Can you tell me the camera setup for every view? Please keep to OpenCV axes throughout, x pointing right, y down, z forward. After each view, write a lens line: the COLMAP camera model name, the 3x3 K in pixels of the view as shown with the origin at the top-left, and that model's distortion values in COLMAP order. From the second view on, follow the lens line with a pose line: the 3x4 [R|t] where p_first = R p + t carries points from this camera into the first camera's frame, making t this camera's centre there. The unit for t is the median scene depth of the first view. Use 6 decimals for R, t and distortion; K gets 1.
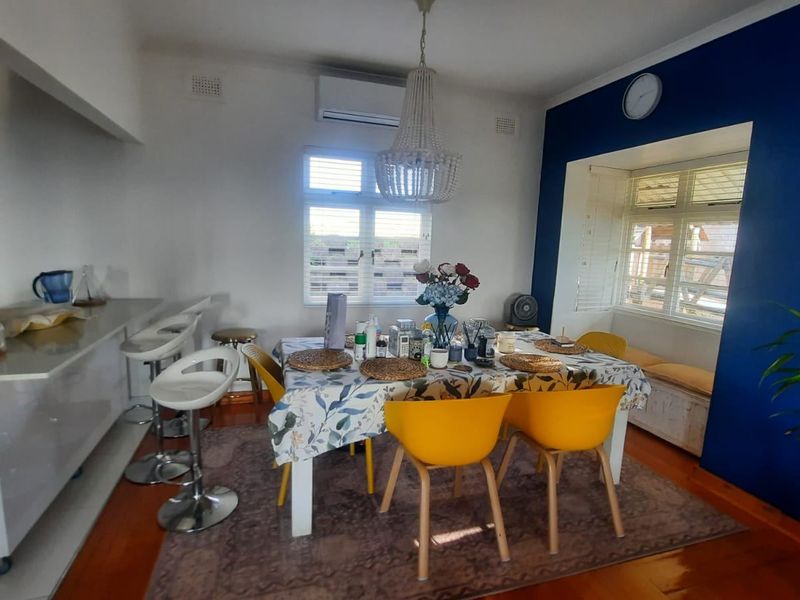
lens RADIAL K [[425.0, 0, 404.2], [0, 425.0, 302.6], [0, 0, 1]] dist [-0.003842, -0.010437]
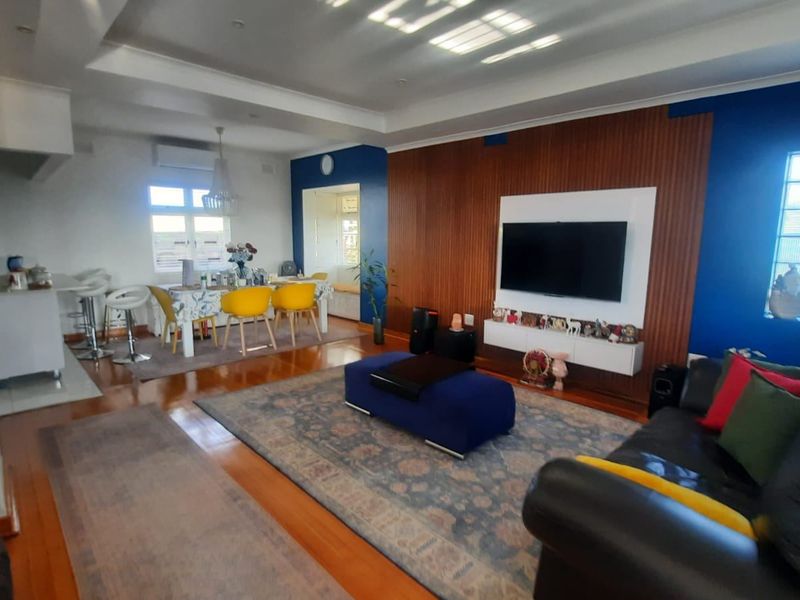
lens RADIAL K [[425.0, 0, 404.2], [0, 425.0, 302.6], [0, 0, 1]] dist [-0.003842, -0.010437]
pose [[0.894462, -0.101679, 0.435429, -0.134993], [0.091567, 0.994817, 0.044207, 0.197366], [-0.437667, 0.000330, 0.899137, -1.366727]]
